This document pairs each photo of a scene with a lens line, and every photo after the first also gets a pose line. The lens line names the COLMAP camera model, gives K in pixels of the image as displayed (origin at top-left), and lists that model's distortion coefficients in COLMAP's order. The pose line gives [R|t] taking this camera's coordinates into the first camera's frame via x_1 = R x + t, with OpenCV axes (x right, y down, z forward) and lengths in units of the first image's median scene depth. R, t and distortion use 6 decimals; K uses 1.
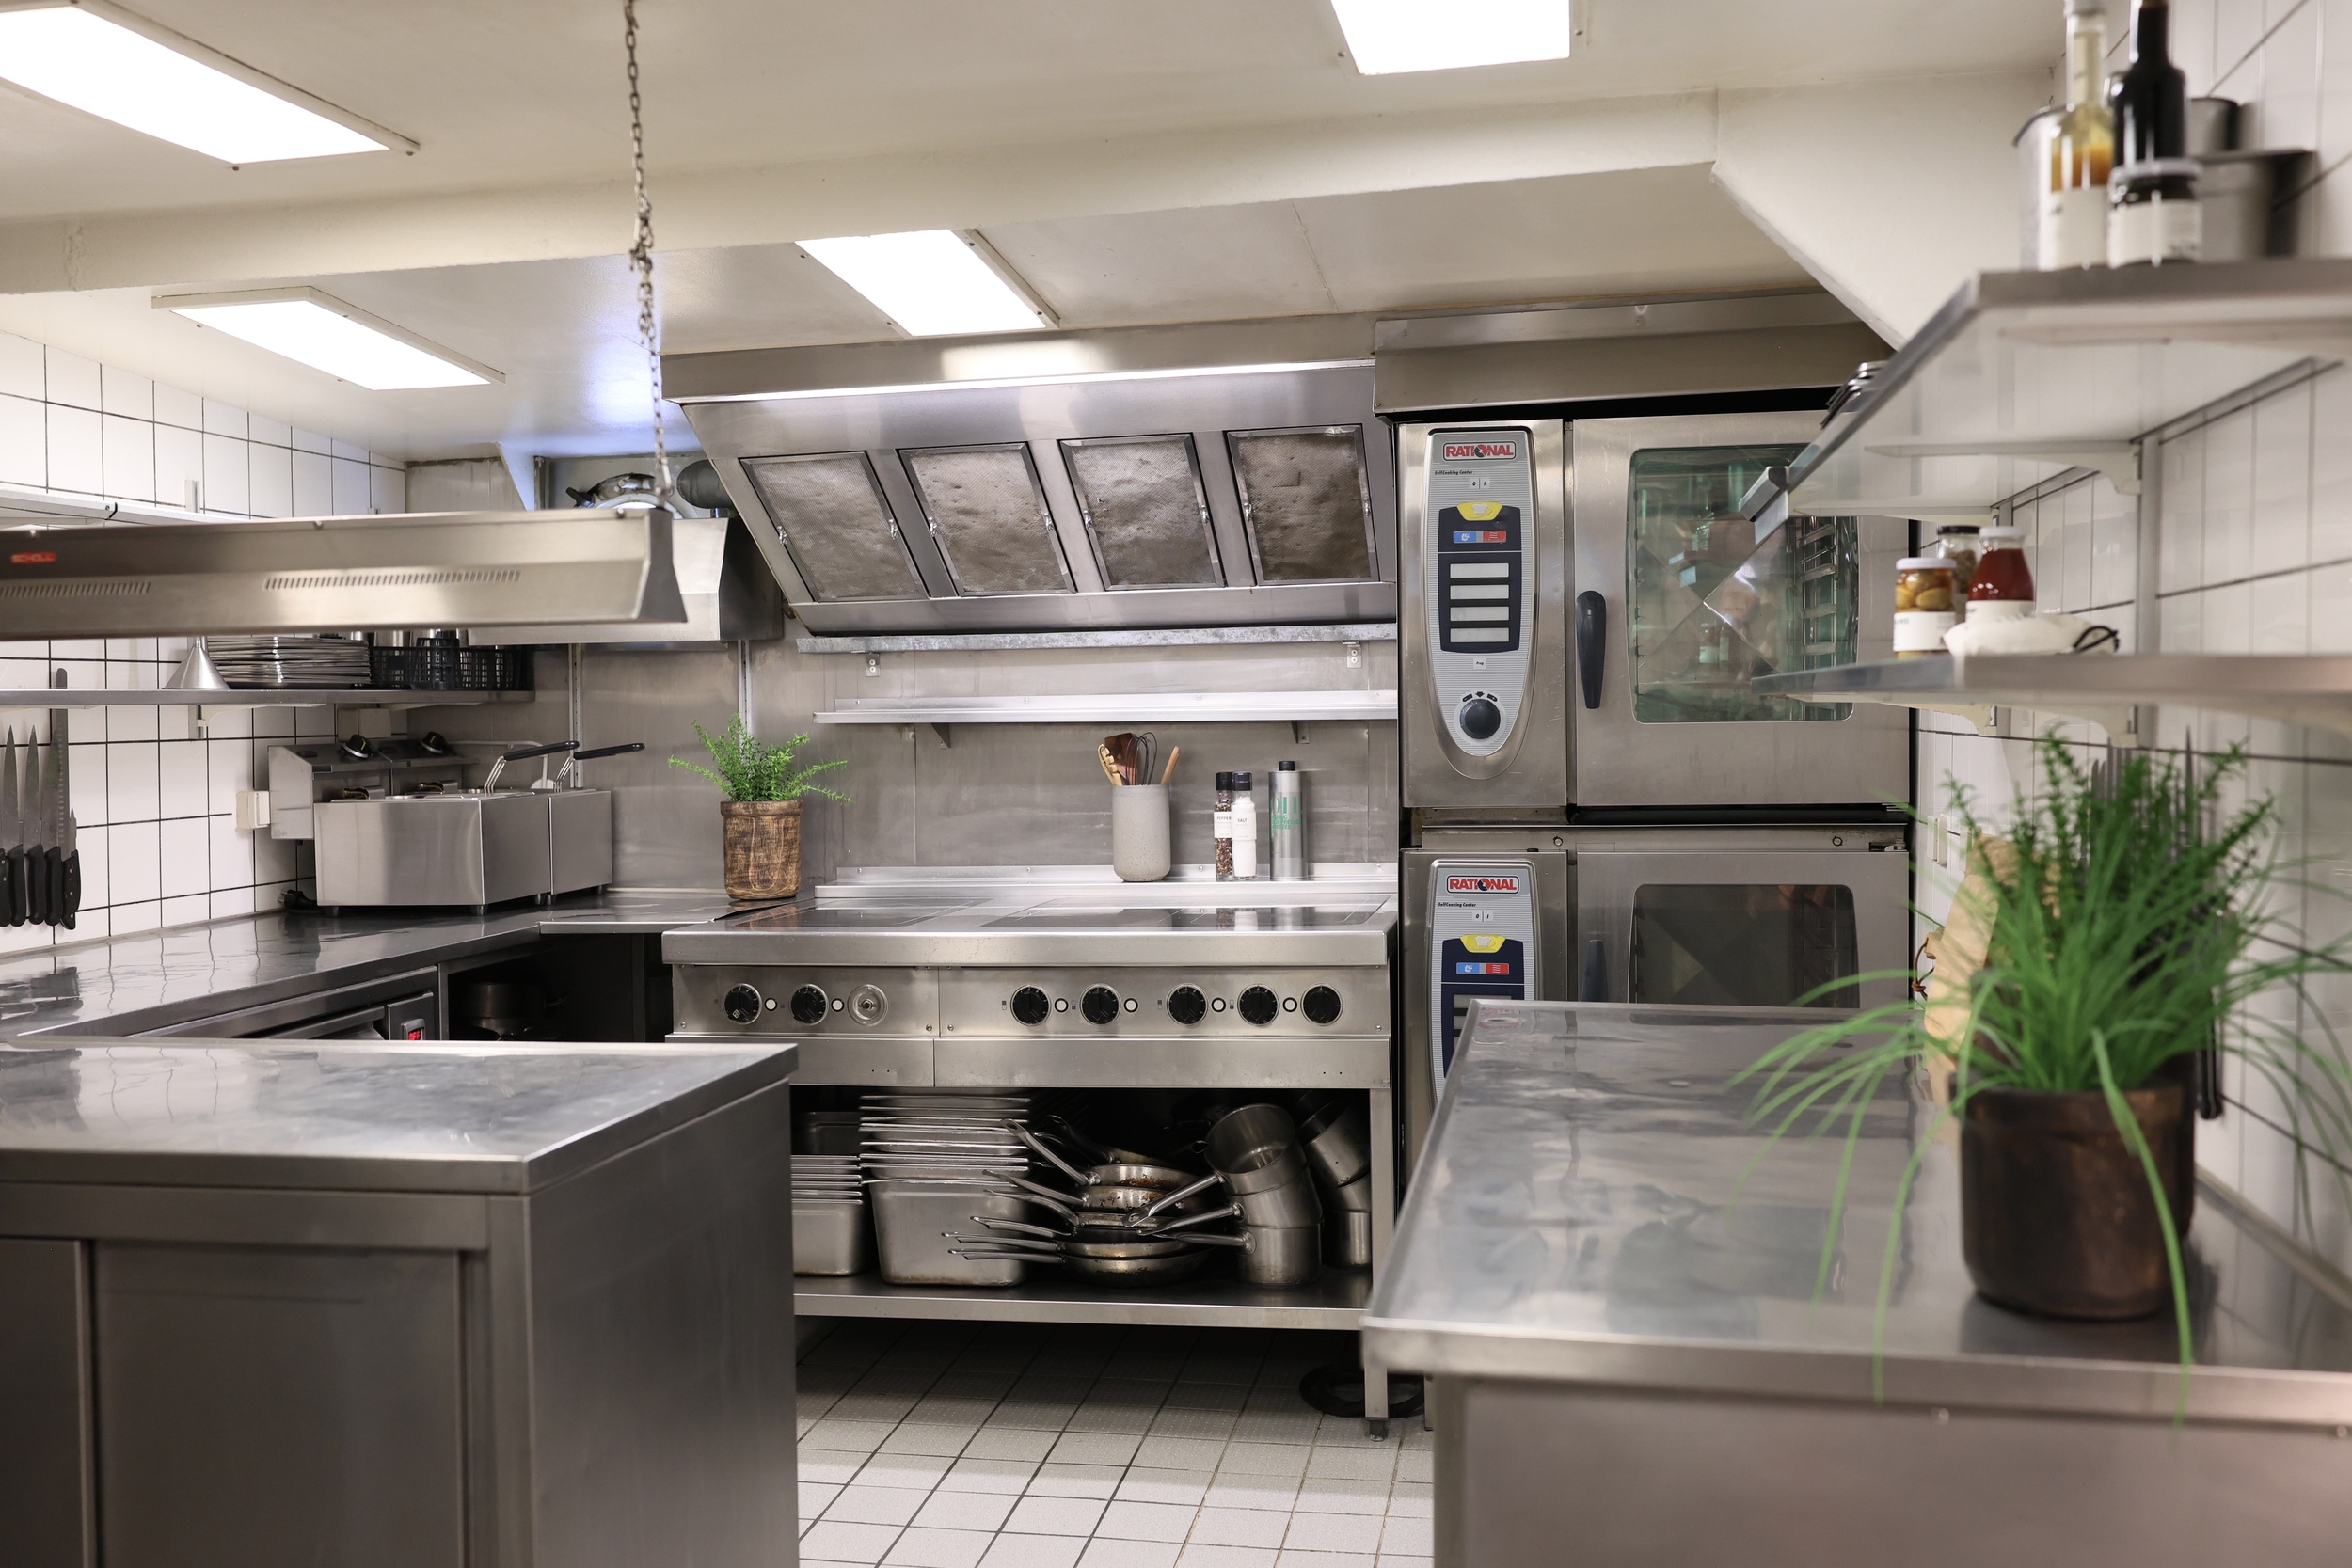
lens RADIAL K [[2264.9, 0, 1176.0], [0, 2264.9, 784.0], [0, 0, 1]] dist [0.004243, -0.001823]
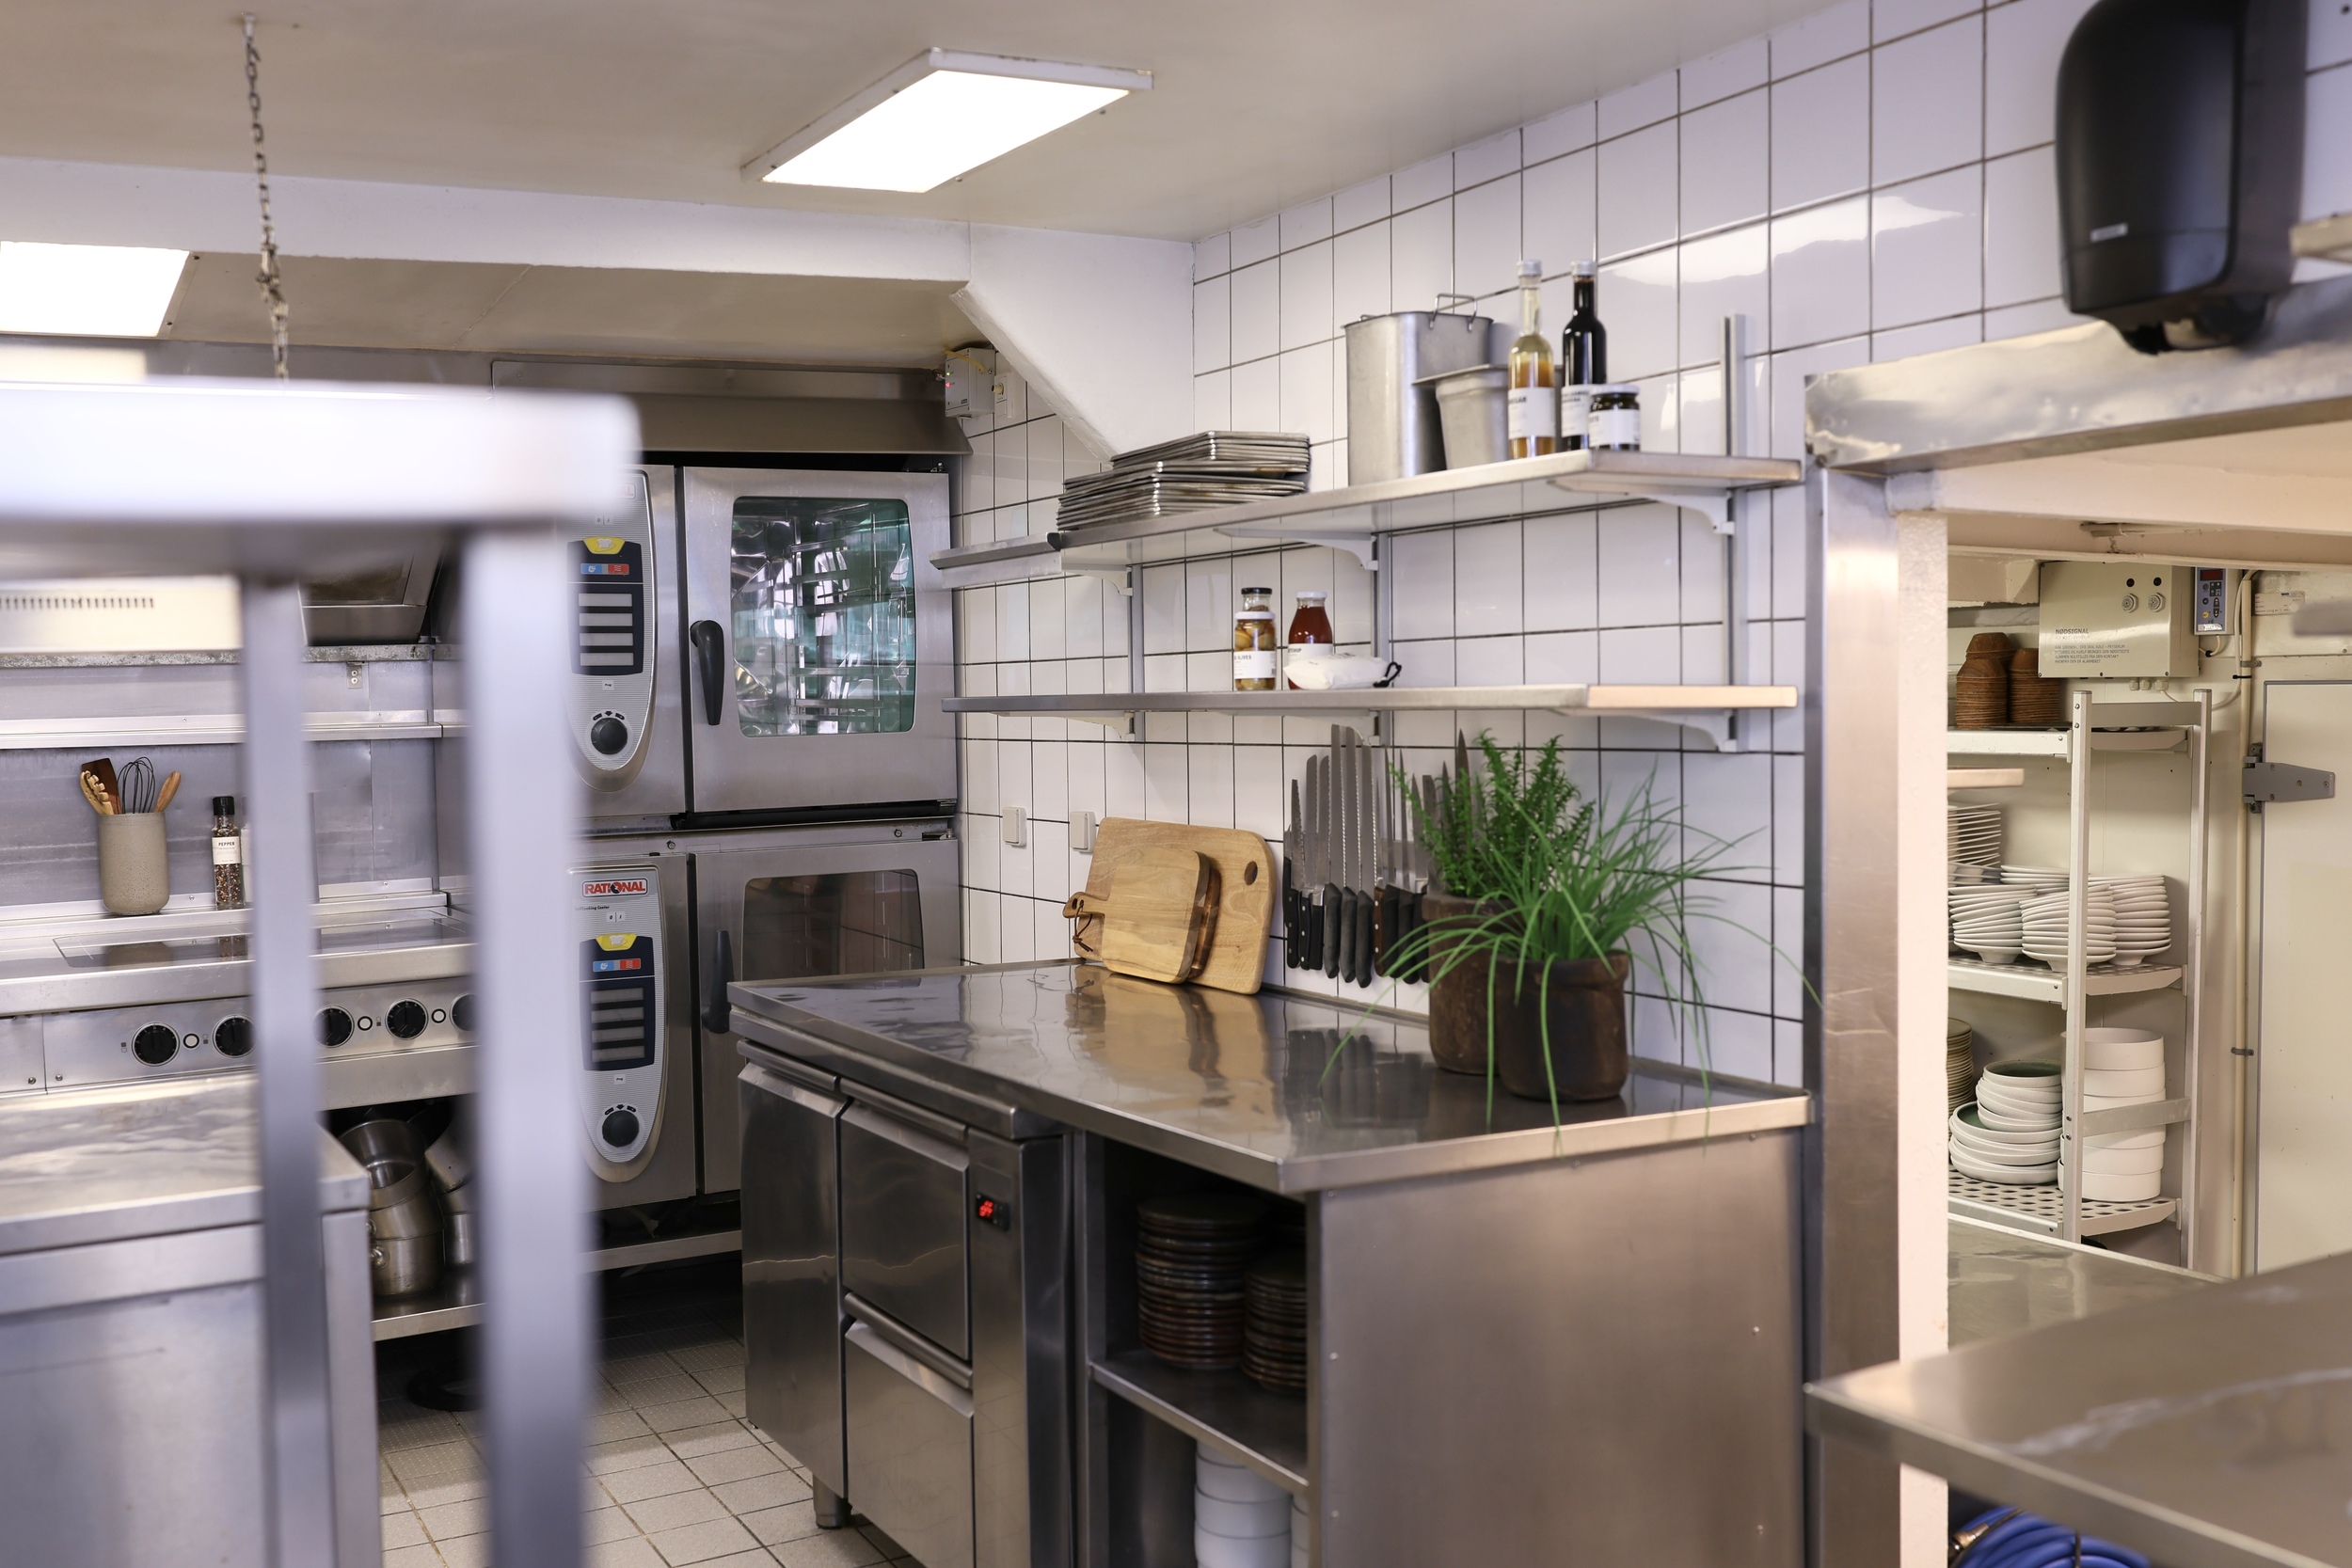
lens RADIAL K [[2324.5, 0, 1176.0], [0, 2324.5, 784.0], [0, 0, 1]] dist [0.014515, 0.002981]
pose [[0.783852, -0.032873, 0.620076, -0.347024], [0.035949, 0.999325, 0.007535, -0.004399], [-0.619906, 0.016384, 0.784505, -0.045944]]
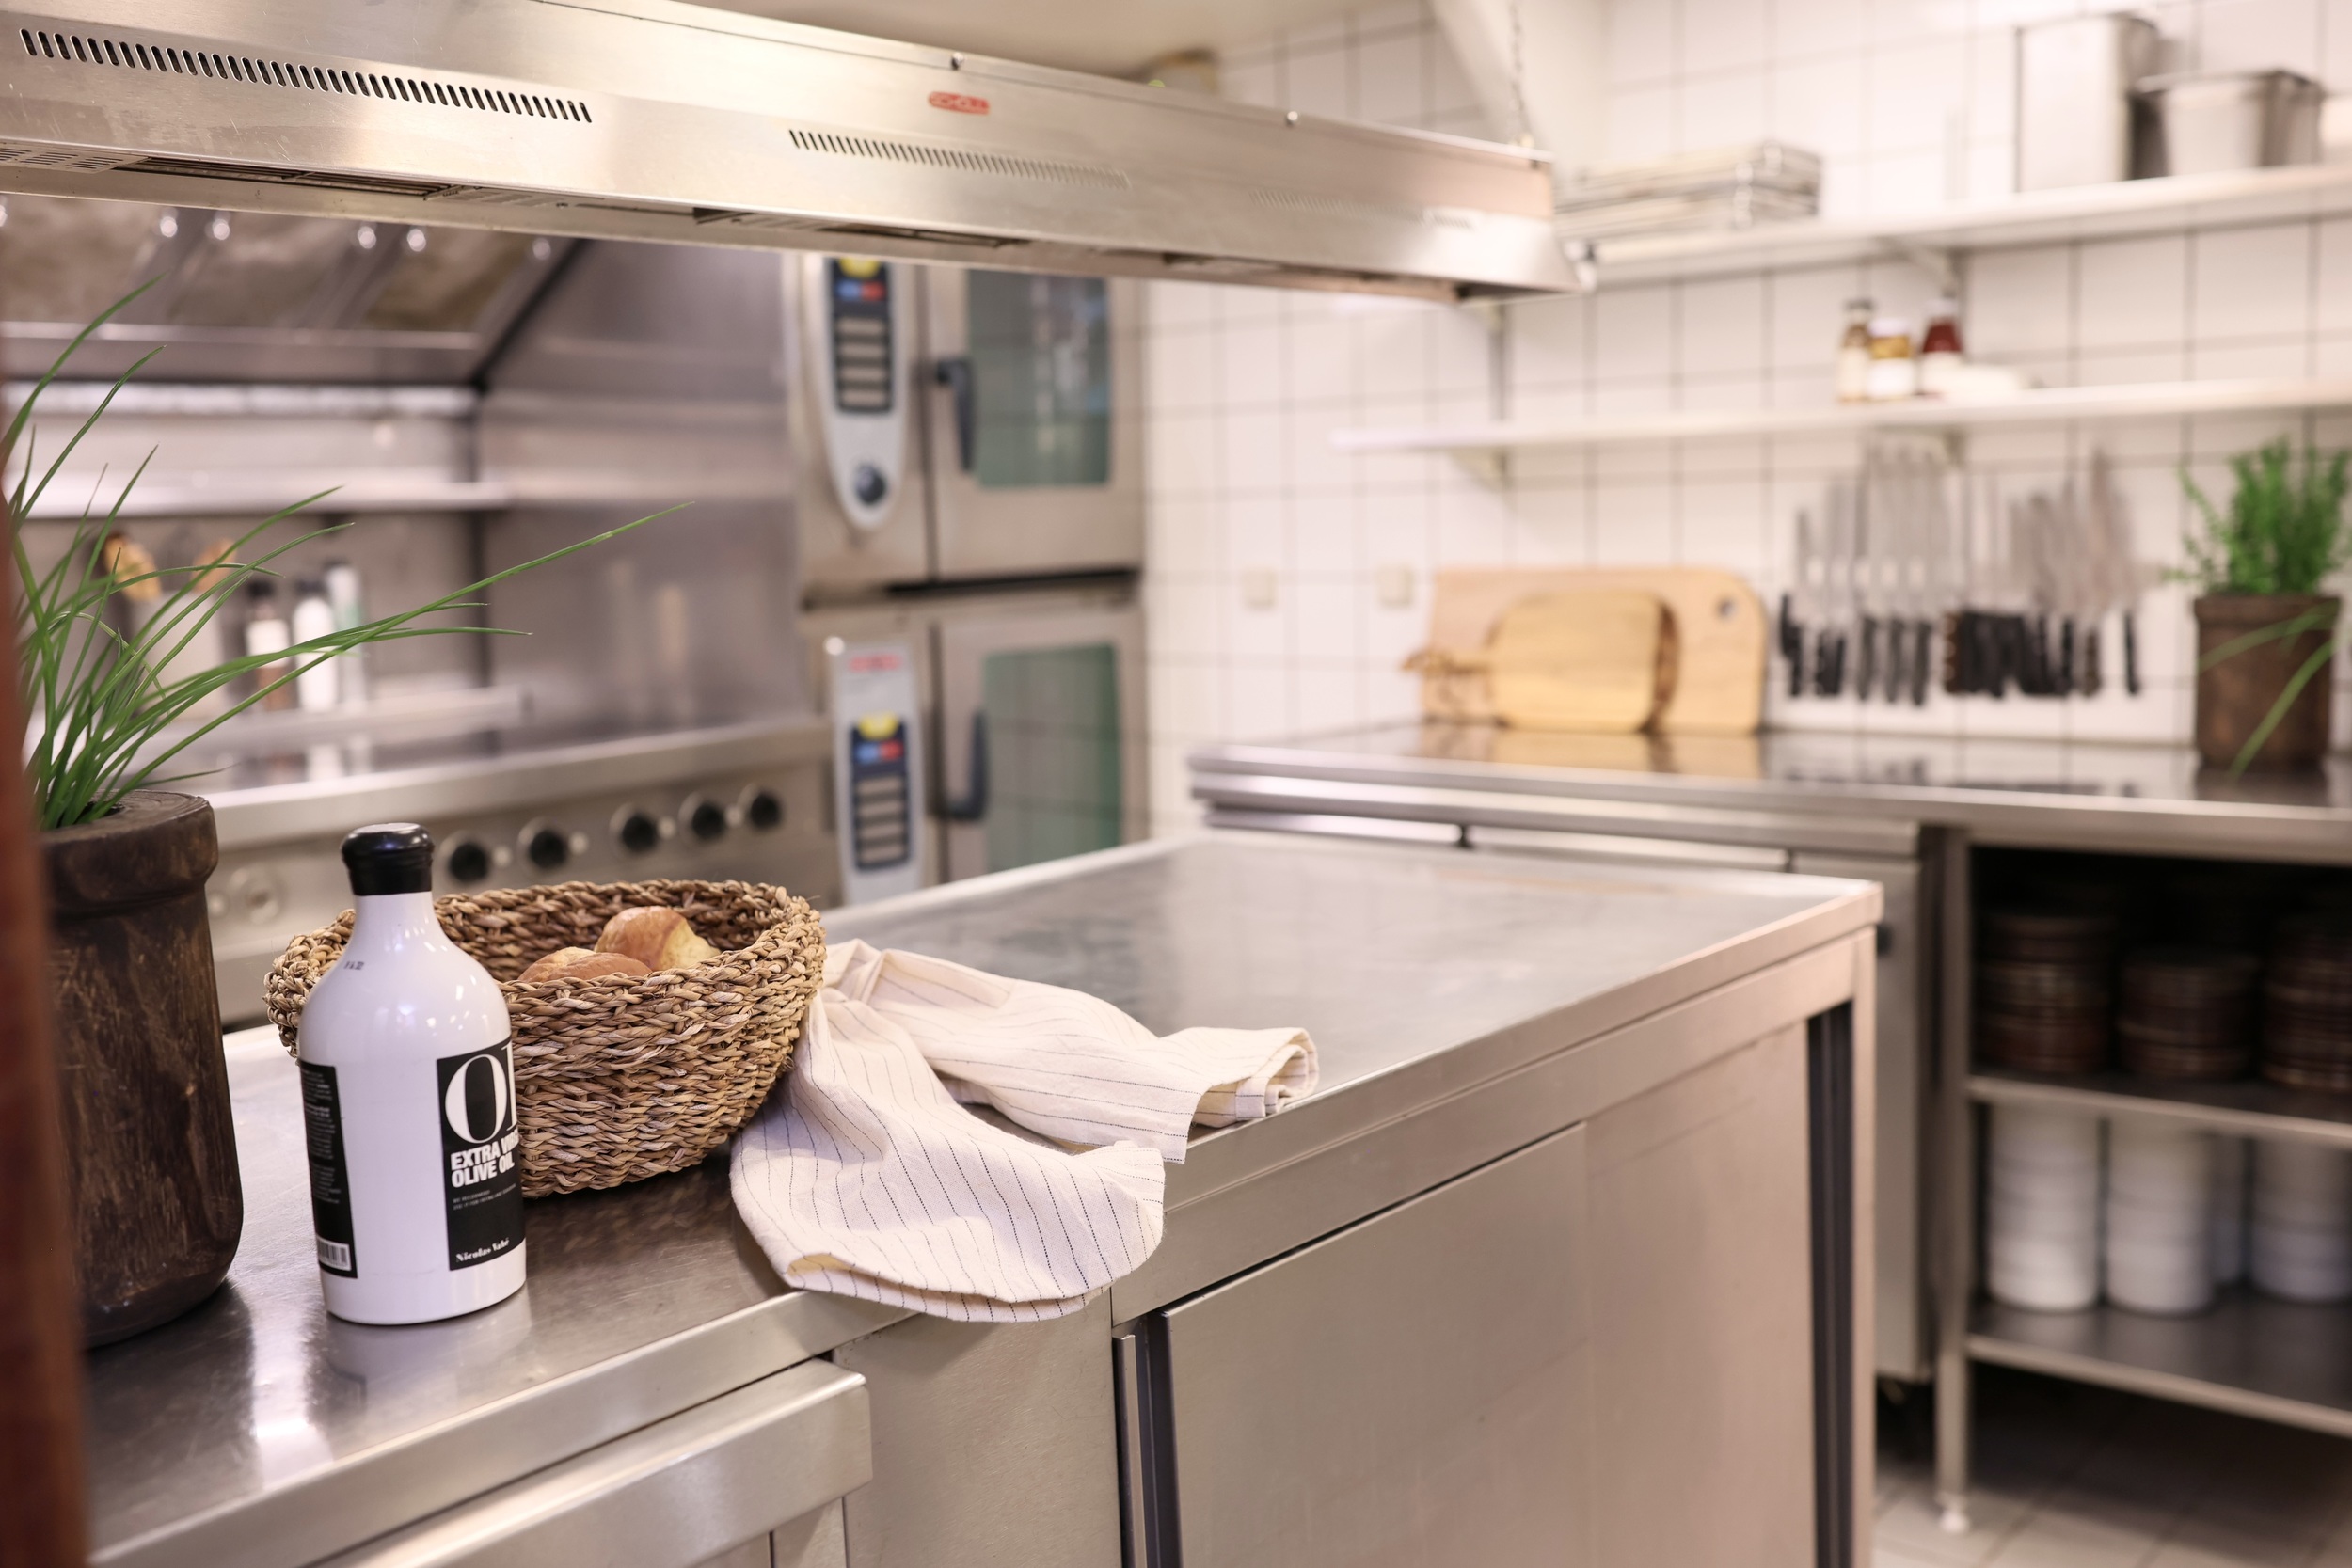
lens RADIAL K [[2264.9, 0, 1176.0], [0, 2264.9, 784.0], [0, 0, 1]] dist [0.004243, -0.001823]
pose [[0.495913, -0.110277, 0.861341, -0.625336], [0.056359, 0.993900, 0.094800, 0.011796], [-0.866541, 0.001531, 0.499103, 0.420324]]
